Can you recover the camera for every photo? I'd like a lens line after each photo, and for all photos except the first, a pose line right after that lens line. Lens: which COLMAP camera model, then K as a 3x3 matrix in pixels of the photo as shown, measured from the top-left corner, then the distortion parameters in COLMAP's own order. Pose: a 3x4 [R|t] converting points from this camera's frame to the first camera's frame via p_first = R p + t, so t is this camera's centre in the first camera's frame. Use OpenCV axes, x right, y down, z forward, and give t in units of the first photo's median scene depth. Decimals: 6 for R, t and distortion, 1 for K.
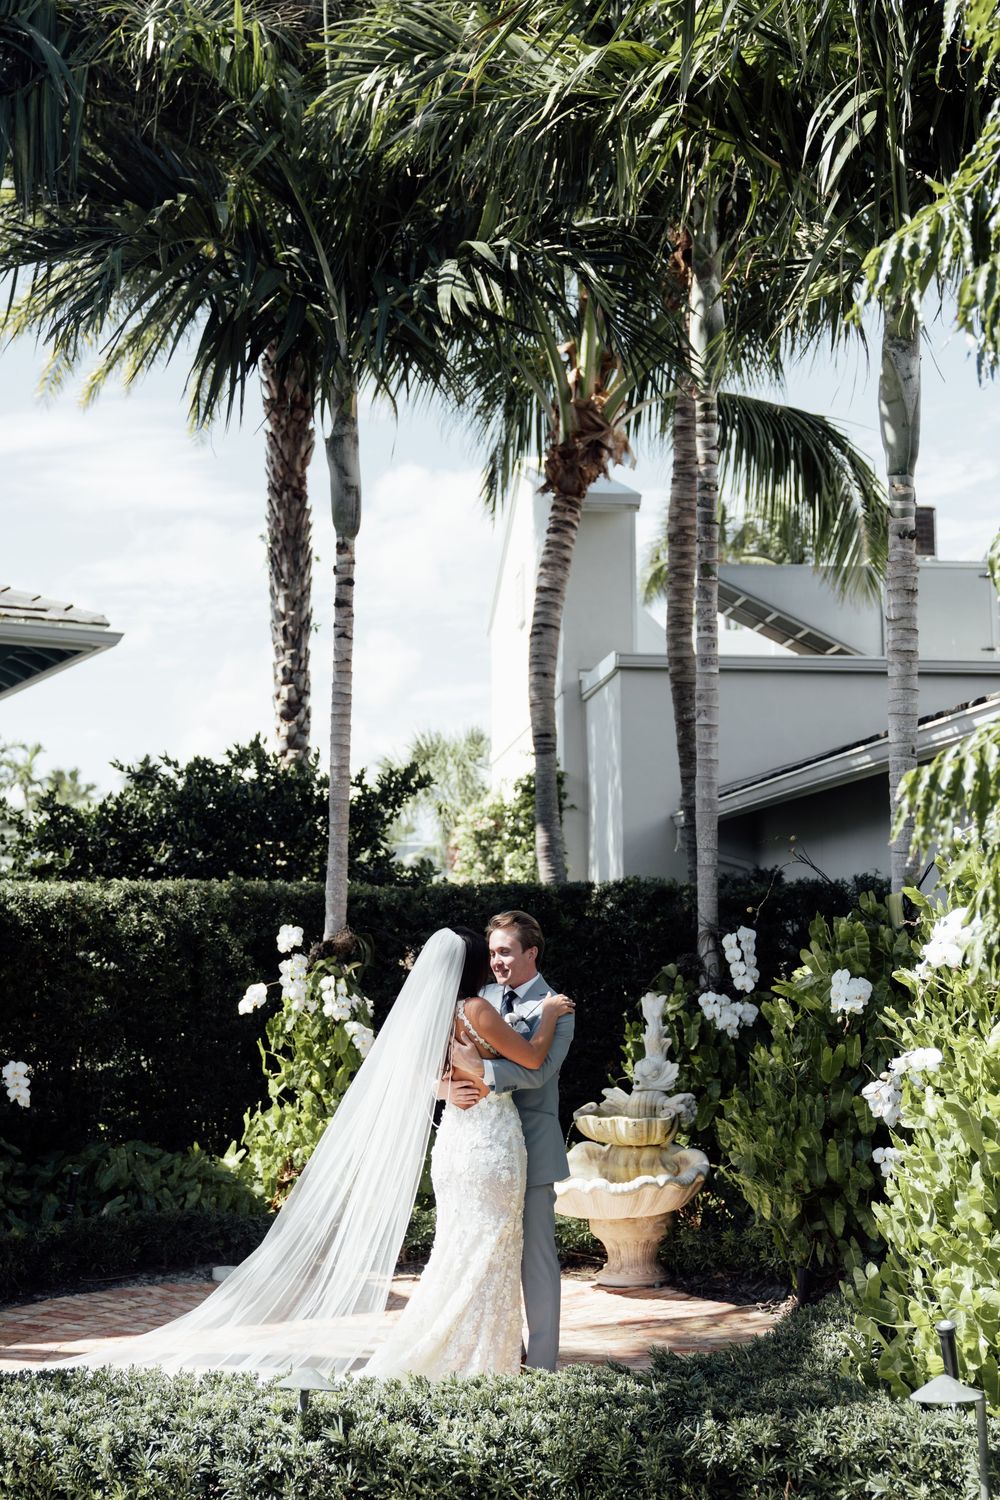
lens RADIAL K [[1738.2, 0, 500.0], [0, 1738.2, 750.0], [0, 0, 1]] dist [-0.002096, 0.001480]
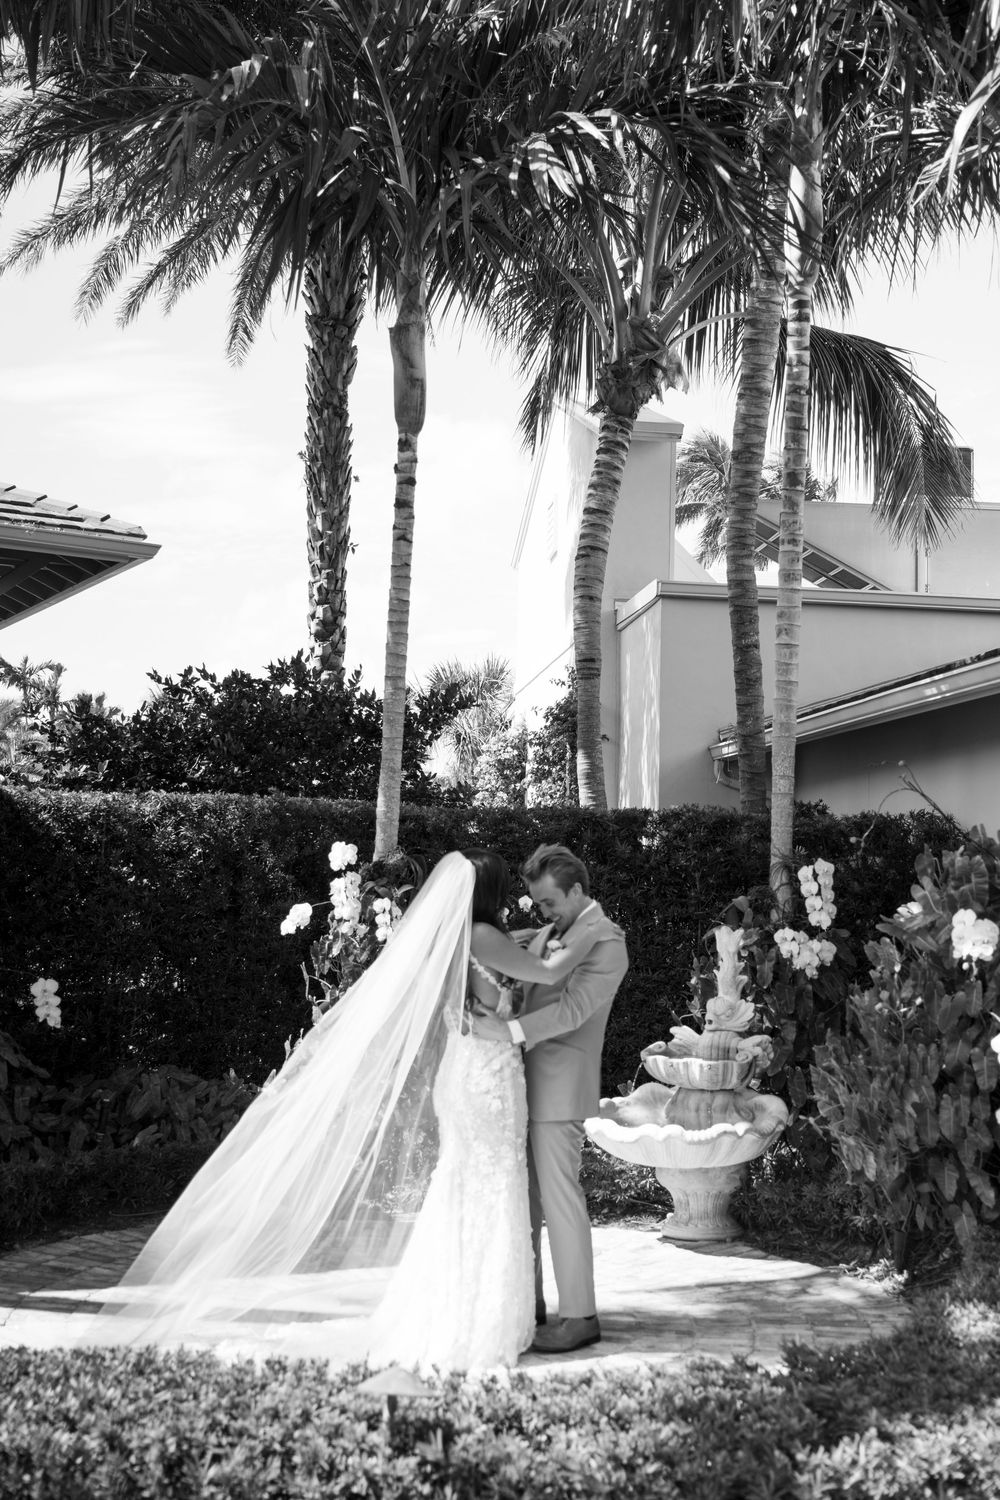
lens RADIAL K [[1657.7, 0, 501.0], [0, 1657.7, 729.0], [0, 0, 1]] dist [-0.001916, 0.019176]
pose [[0.999549, 0.029991, -0.001528, -0.032553], [-0.029945, 0.999254, 0.024395, 0.013786], [0.002259, -0.024338, 0.999701, 0.100080]]
